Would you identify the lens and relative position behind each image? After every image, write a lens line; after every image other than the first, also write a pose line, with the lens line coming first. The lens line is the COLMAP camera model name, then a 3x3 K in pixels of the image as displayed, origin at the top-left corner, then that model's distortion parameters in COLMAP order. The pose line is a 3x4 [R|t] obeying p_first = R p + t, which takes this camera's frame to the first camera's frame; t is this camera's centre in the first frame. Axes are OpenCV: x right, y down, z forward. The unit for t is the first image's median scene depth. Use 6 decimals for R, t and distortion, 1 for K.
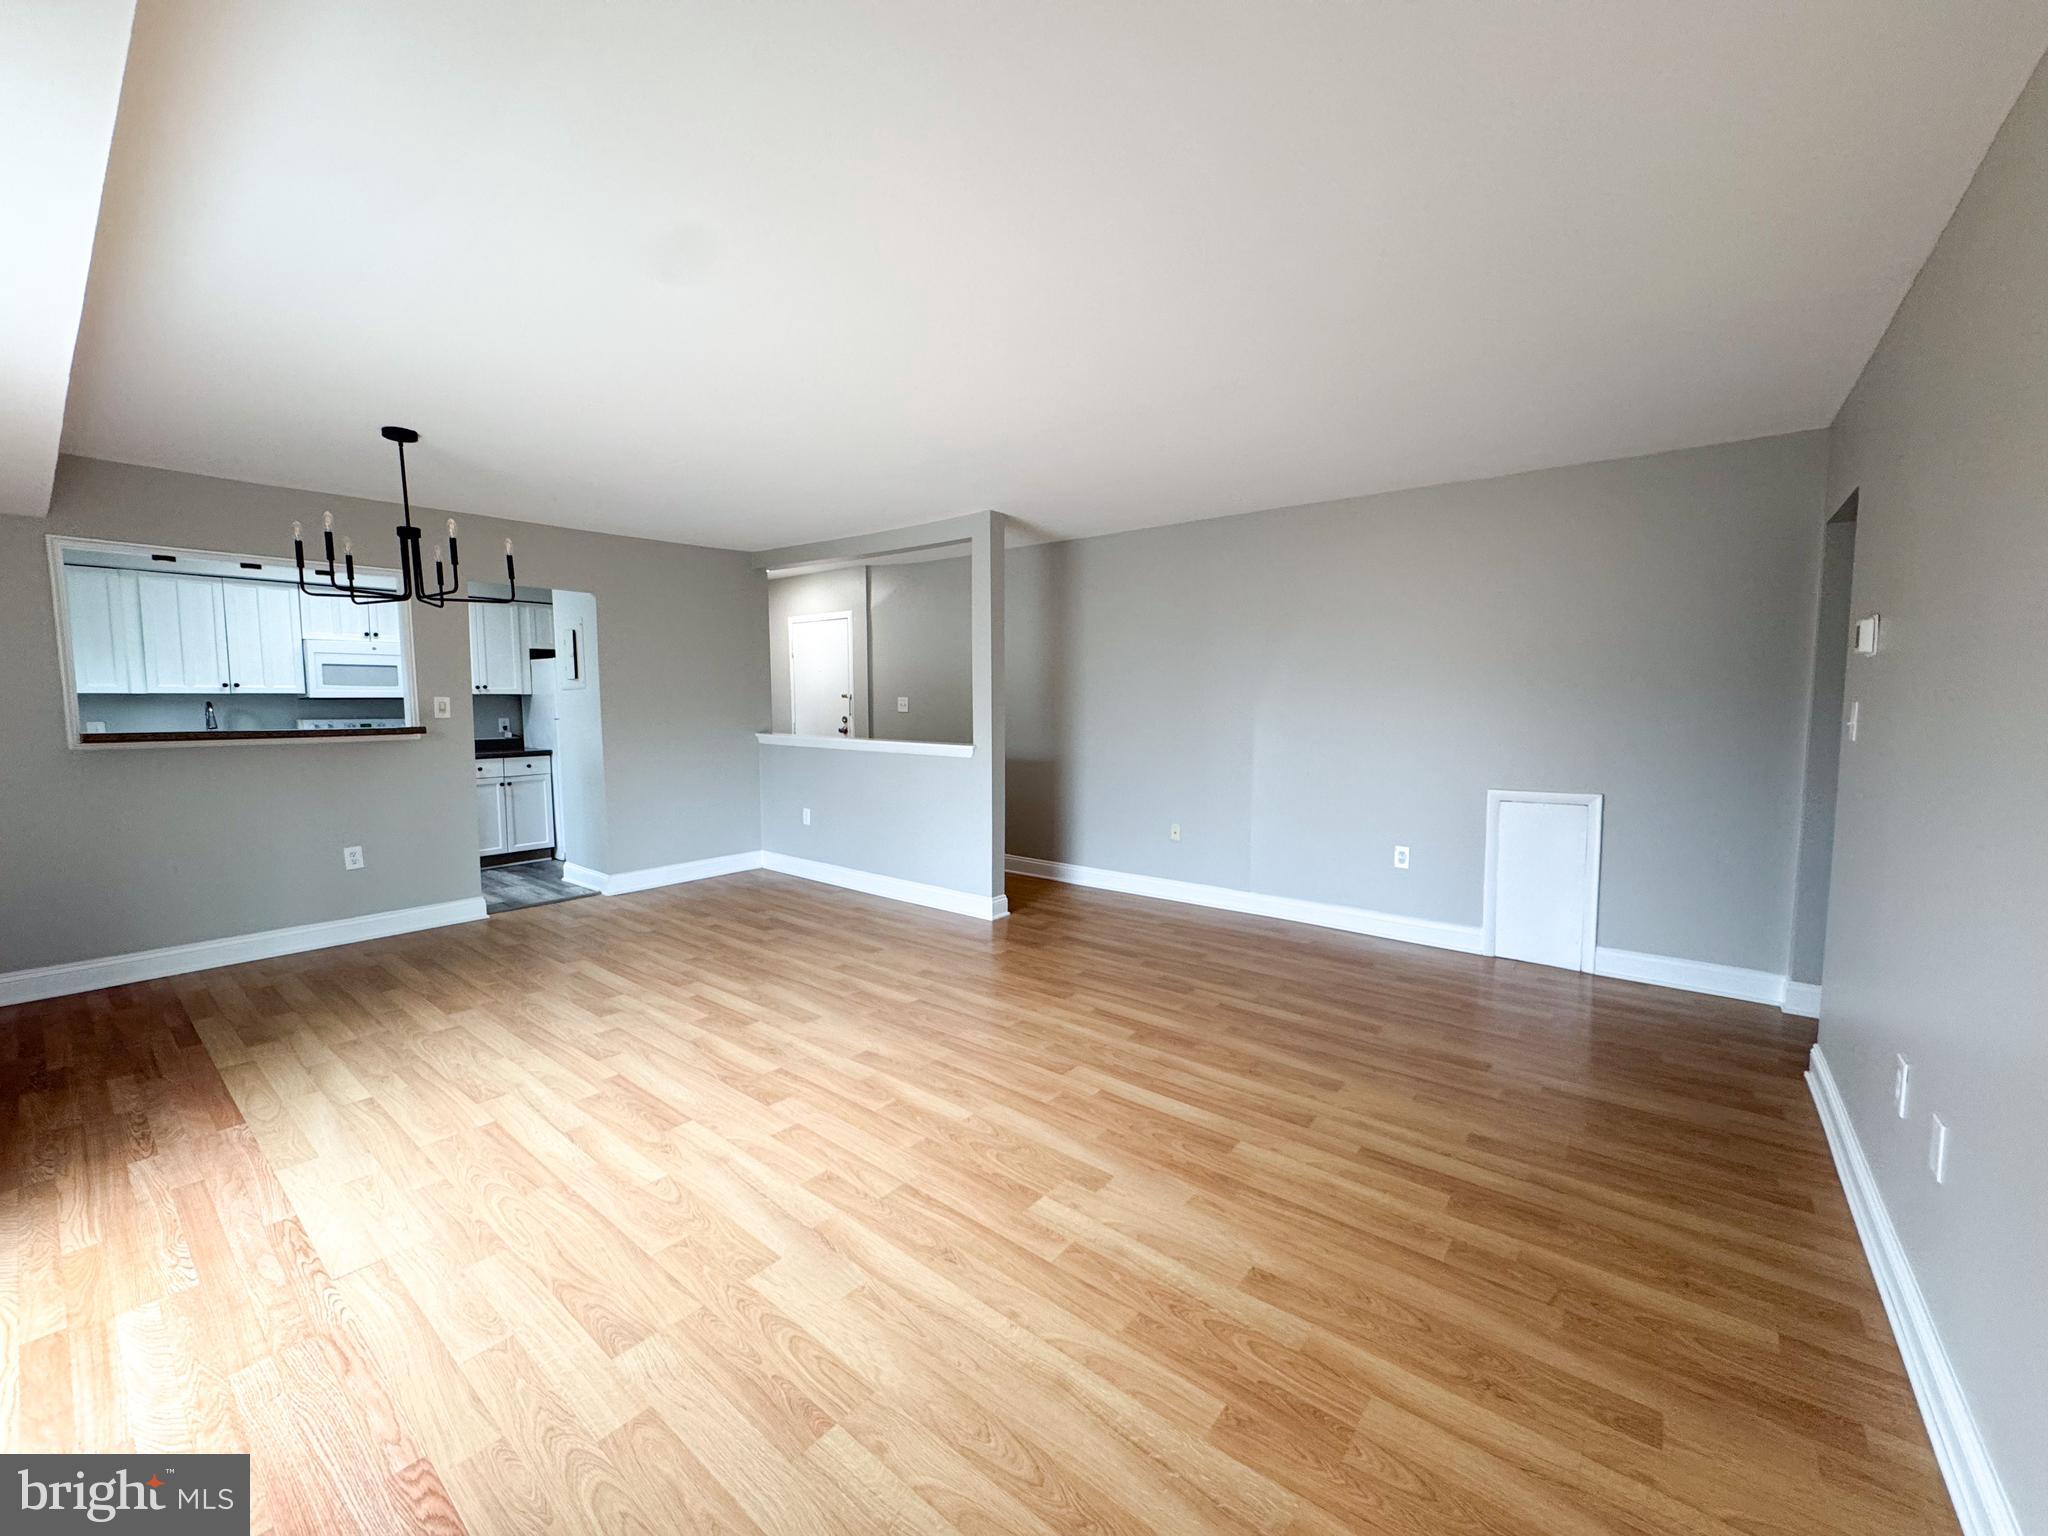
lens RADIAL K [[815.2, 0, 1024.2], [0, 815.2, 764.4], [0, 0, 1]] dist [-0.003733, 0.000236]
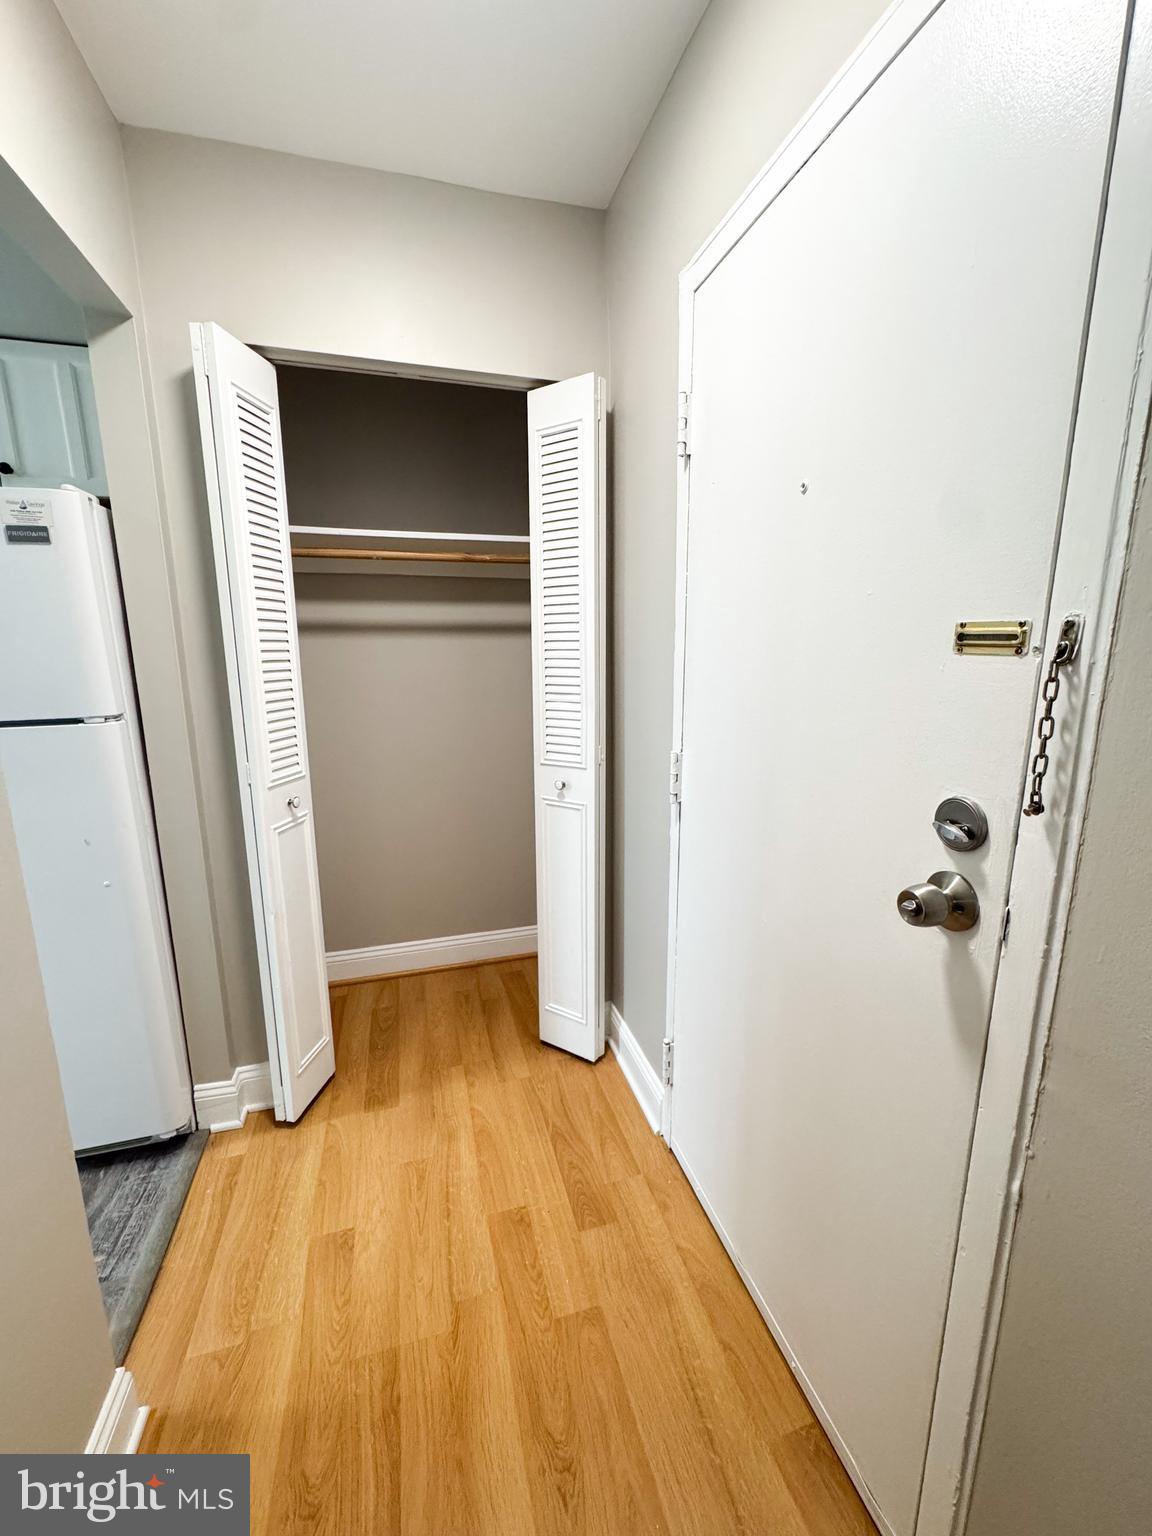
lens RADIAL K [[611.4, 0, 576.0], [0, 611.4, 768.0], [0, 0, 1]] dist [-0.003733, 0.000236]
pose [[0.815808, 0.101519, -0.569342, -0.045566], [-0.032635, 0.990985, 0.129939, -0.015699], [0.577401, -0.087425, 0.811767, 0.186895]]
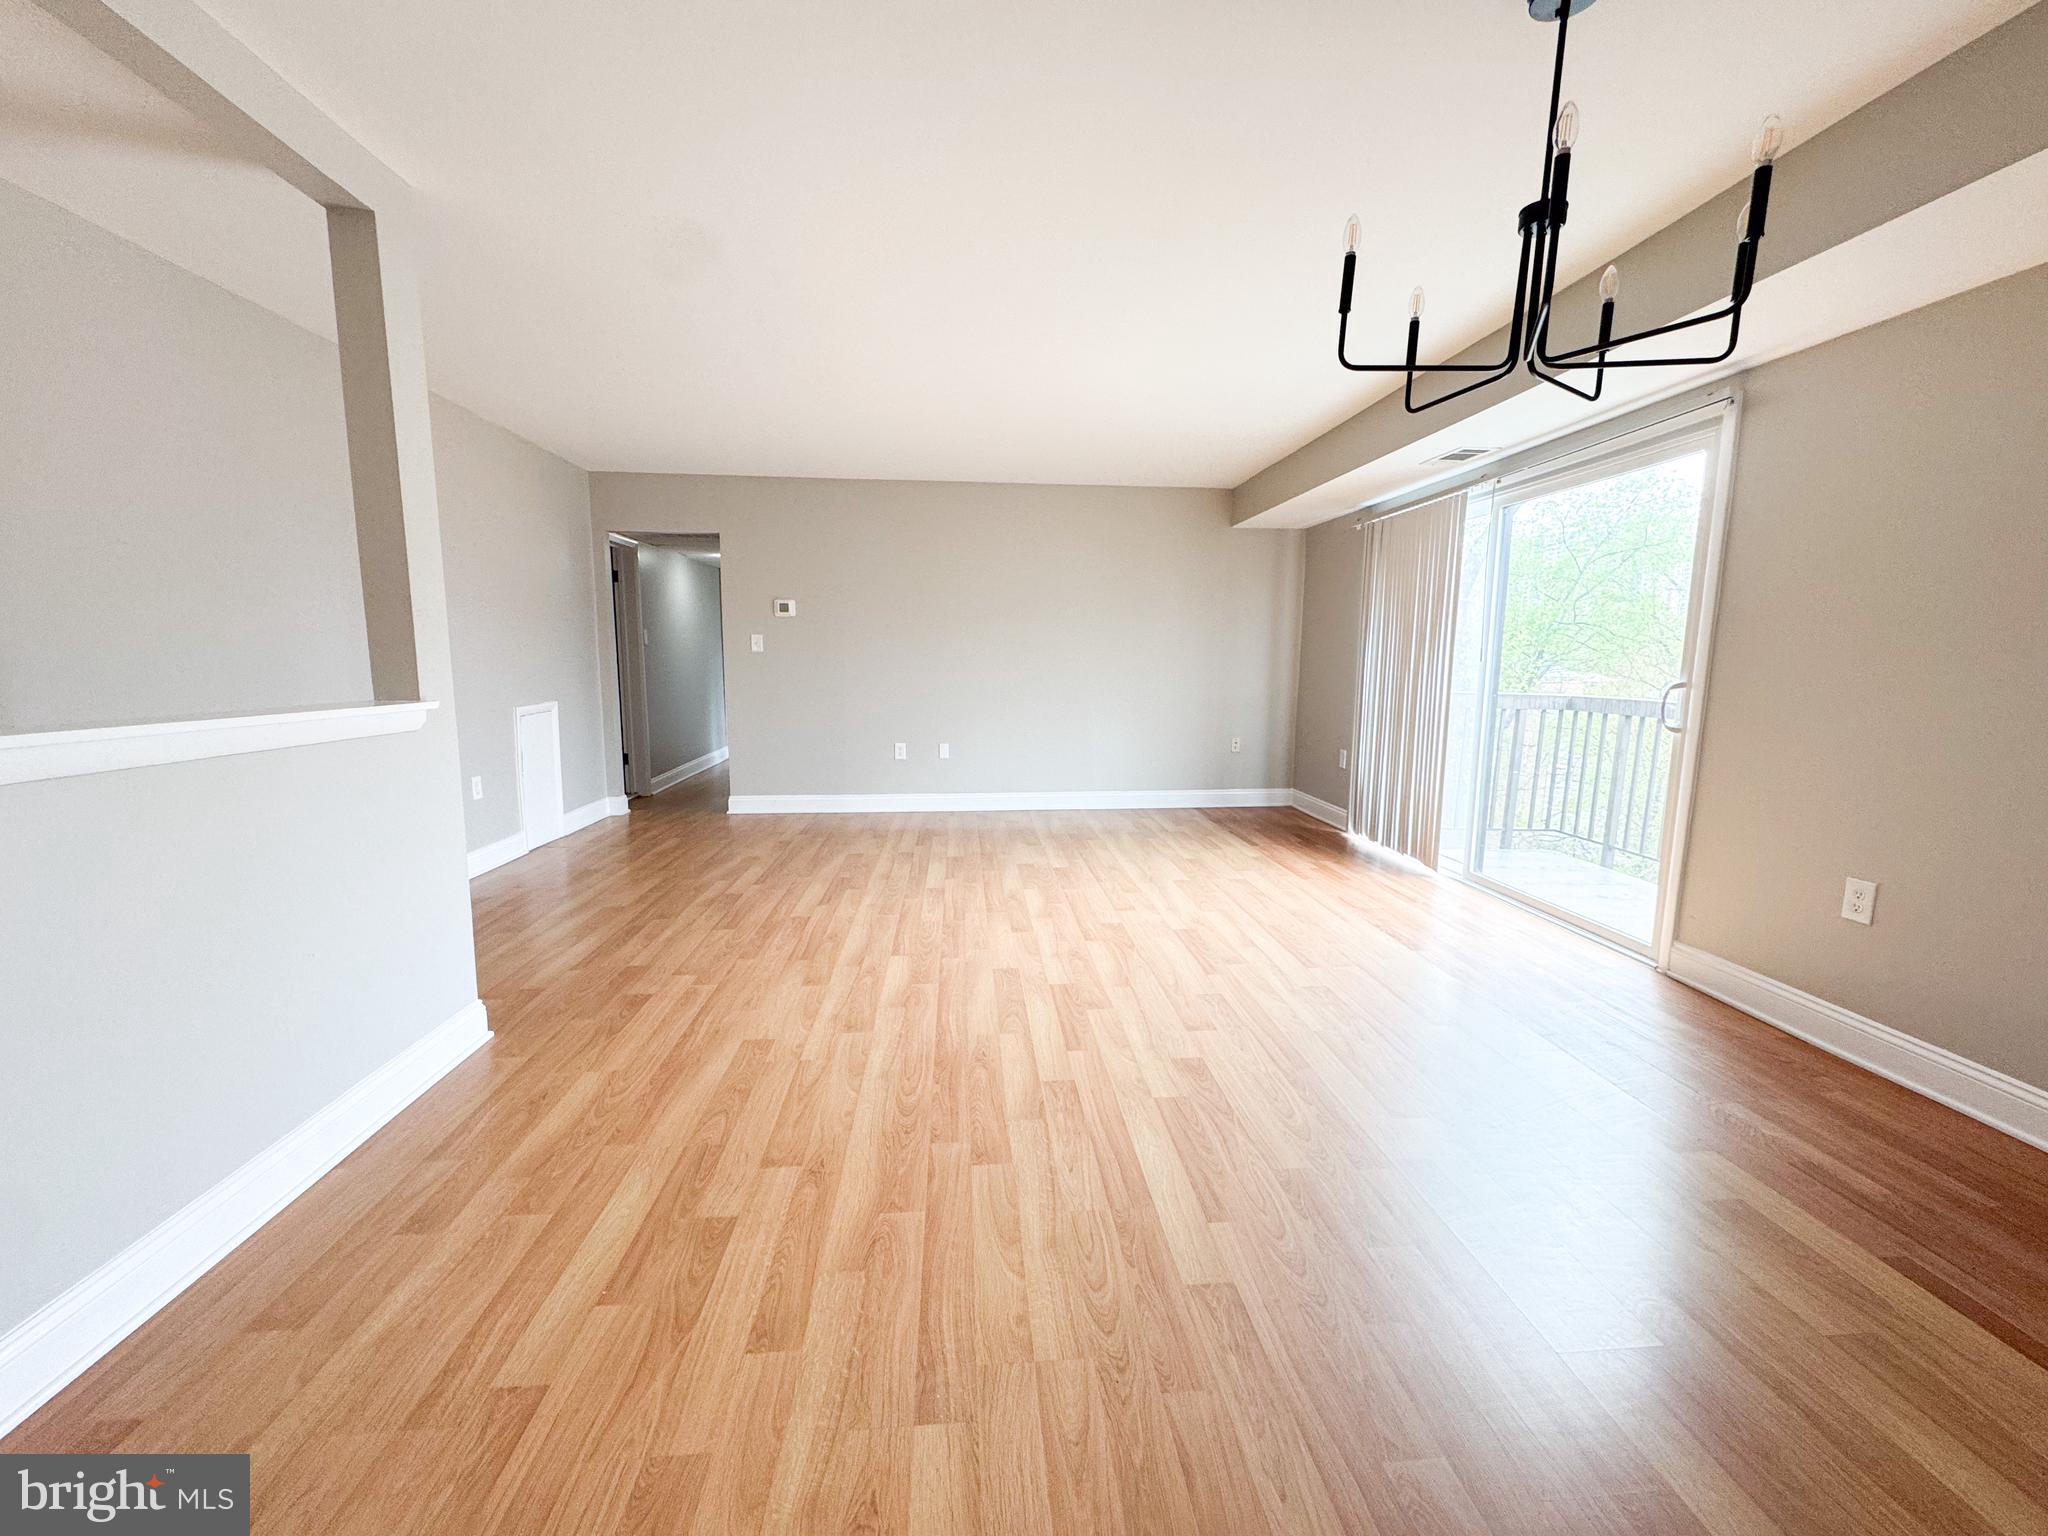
lens RADIAL K [[815.2, 0, 1024.2], [0, 815.2, 764.4], [0, 0, 1]] dist [-0.003733, 0.000236]
pose [[-0.688244, -0.100408, 0.718497, -0.993770], [0.053215, 0.980721, 0.188027, -0.089272], [-0.723525, 0.167644, -0.669632, 1.709559]]
